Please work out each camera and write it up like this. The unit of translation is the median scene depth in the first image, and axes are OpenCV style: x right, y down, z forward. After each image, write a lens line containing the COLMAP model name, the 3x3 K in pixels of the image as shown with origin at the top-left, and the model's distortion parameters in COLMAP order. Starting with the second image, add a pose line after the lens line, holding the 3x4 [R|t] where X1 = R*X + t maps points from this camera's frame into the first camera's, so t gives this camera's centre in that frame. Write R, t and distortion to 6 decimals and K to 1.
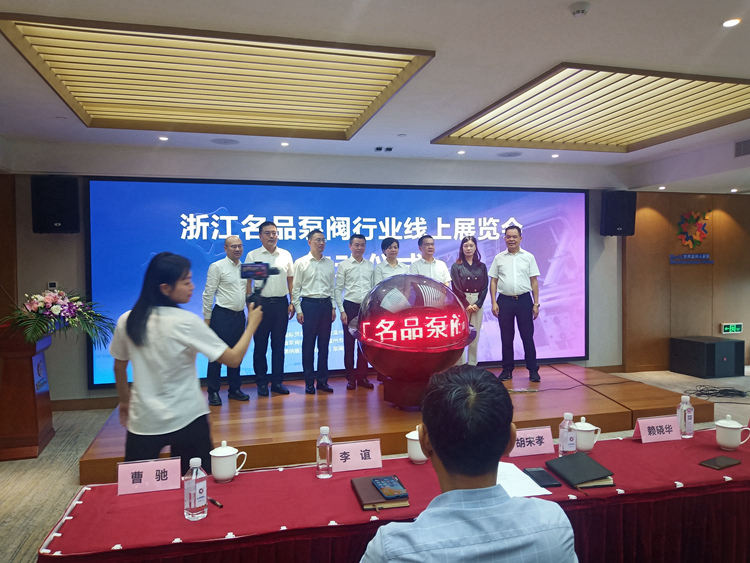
lens RADIAL K [[588.8, 0, 375.0], [0, 588.8, 281.5], [0, 0, 1]] dist [0.088488, -0.182273]
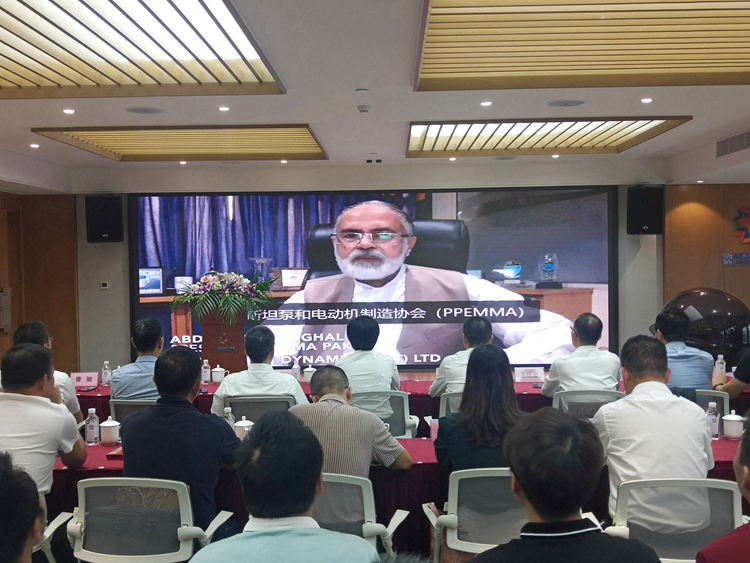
lens RADIAL K [[871.0, 0, 375.0], [0, 871.0, 281.5], [0, 0, 1]] dist [0.159518, -0.459351]
pose [[0.960028, 0.003422, -0.279882, 0.423166], [-0.001908, 0.999982, 0.005683, -0.011256], [0.279896, -0.004922, 0.960018, -0.487715]]
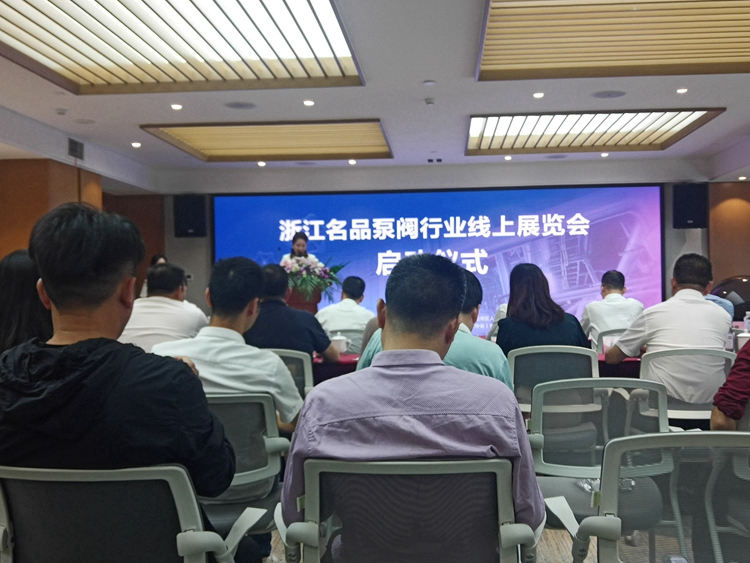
lens RADIAL K [[882.5, 0, 375.0], [0, 882.5, 281.5], [0, 0, 1]] dist [0.098152, -0.367498]
pose [[0.941868, -0.005465, -0.335939, 0.446975], [-0.004110, 0.999605, -0.027785, 0.060194], [0.335958, 0.027551, 0.941474, -0.624766]]
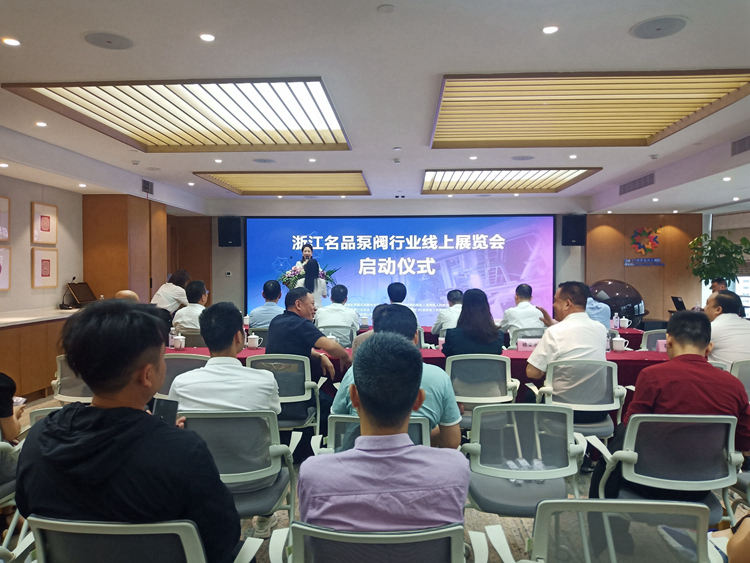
lens RADIAL K [[588.8, 0, 375.0], [0, 588.8, 281.5], [0, 0, 1]] dist [0.088488, -0.182273]
pose [[0.950883, 0.015302, -0.309173, 0.432186], [-0.016441, 0.999864, -0.001080, 0.021634], [0.309114, 0.006110, 0.951005, -0.578878]]
